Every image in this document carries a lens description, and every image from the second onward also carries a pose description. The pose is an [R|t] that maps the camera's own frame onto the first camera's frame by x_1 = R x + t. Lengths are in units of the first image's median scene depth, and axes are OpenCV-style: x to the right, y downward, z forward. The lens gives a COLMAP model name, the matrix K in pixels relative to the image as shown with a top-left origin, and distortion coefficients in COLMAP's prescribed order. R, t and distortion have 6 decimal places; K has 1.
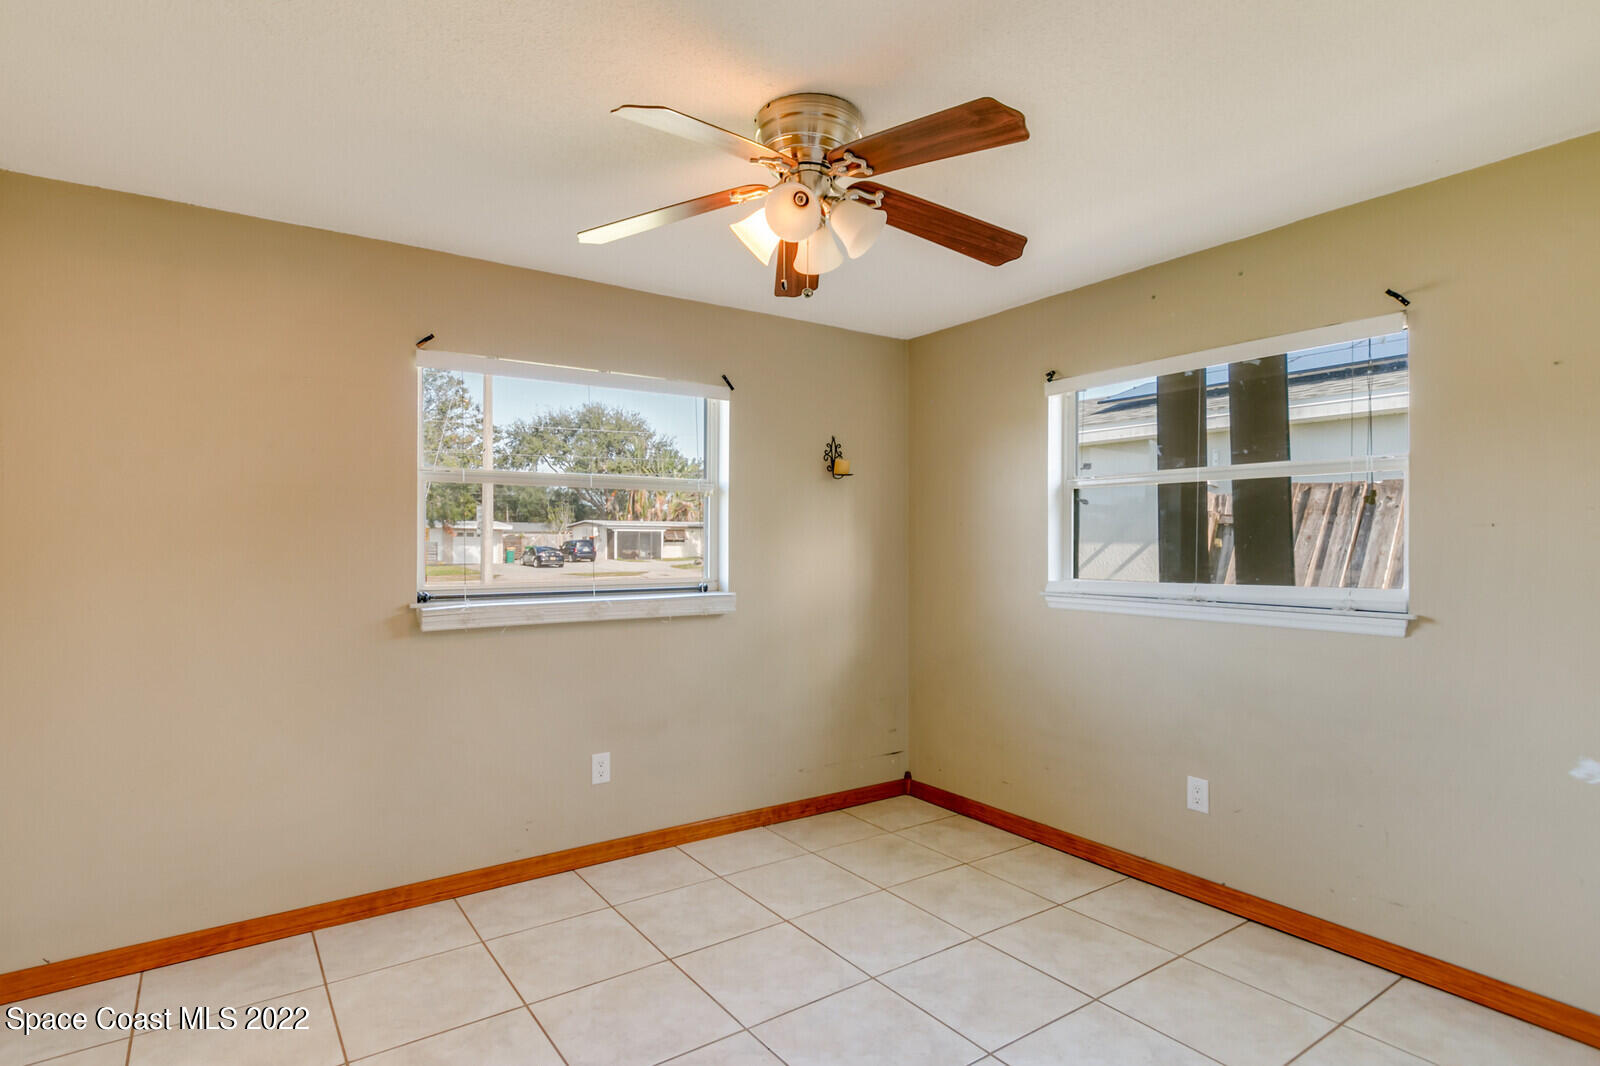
lens RADIAL K [[805.2, 0, 802.3], [0, 805.2, 493.3], [0, 0, 1]] dist [0.002237, -0.000063]
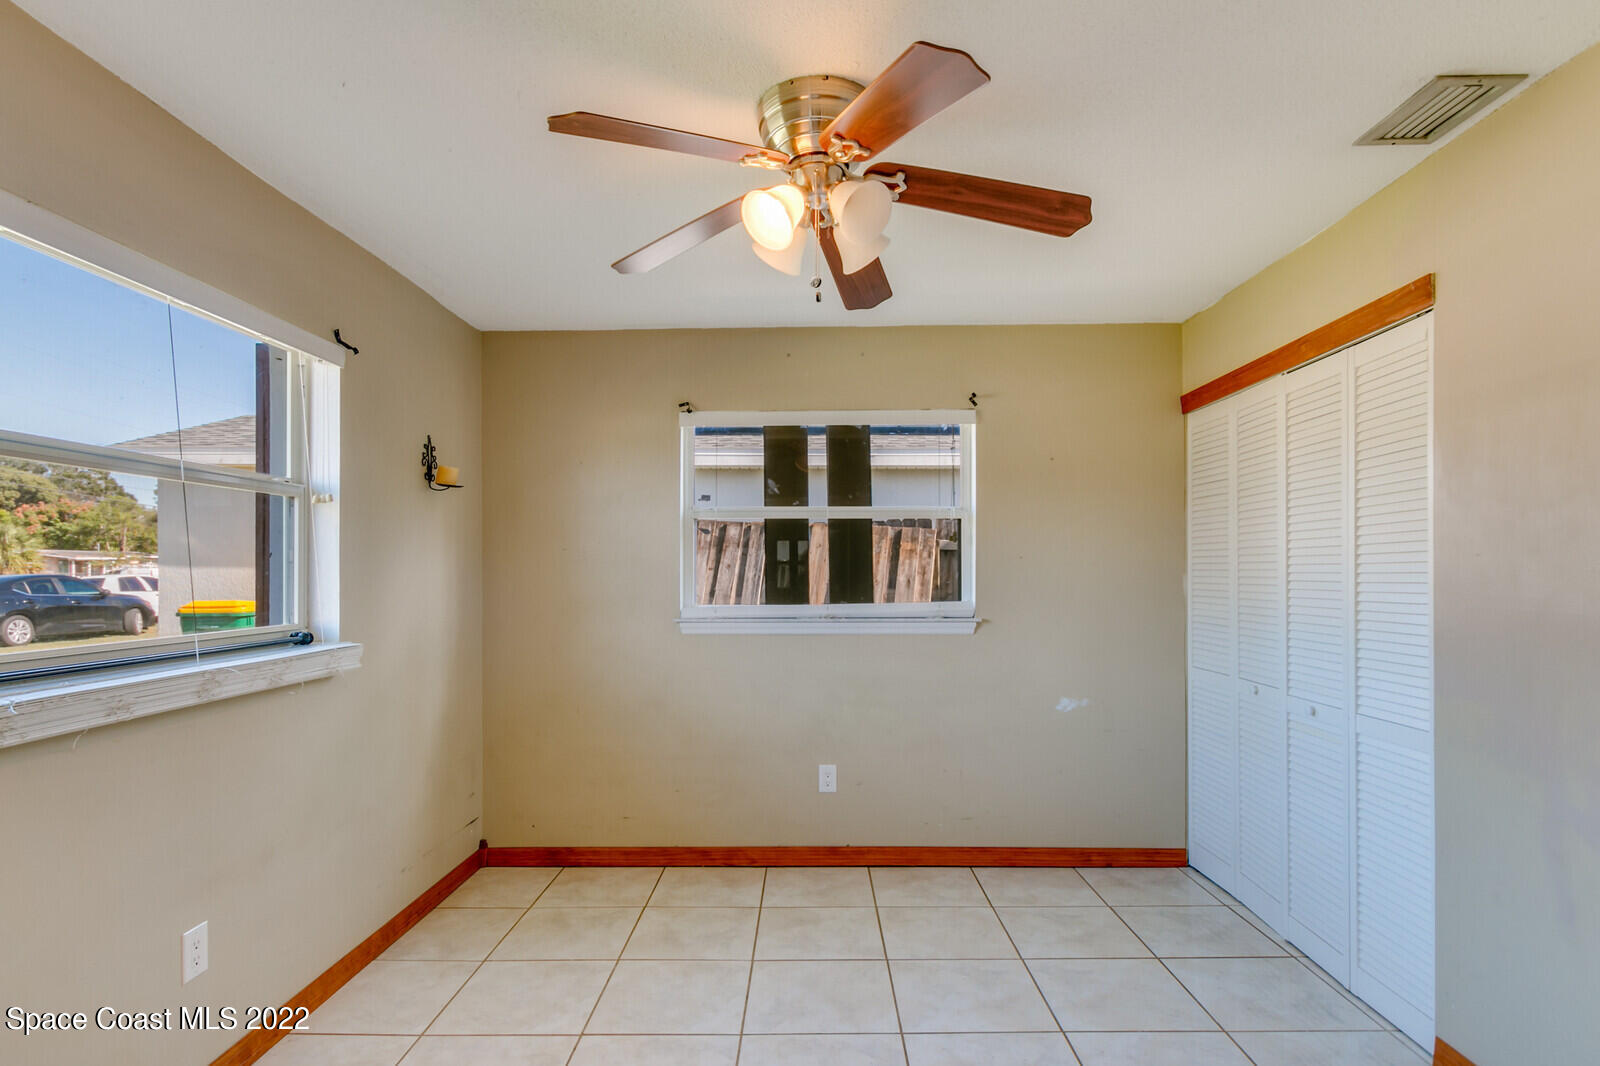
lens RADIAL K [[813.2, 0, 795.9], [0, 813.2, 536.7], [0, 0, 1]] dist [0.022965, -0.015944]
pose [[0.592673, 0.031473, 0.804828, -0.482788], [-0.046222, 0.998919, -0.005025, 0.018900], [-0.804116, -0.034223, 0.593486, 0.297953]]
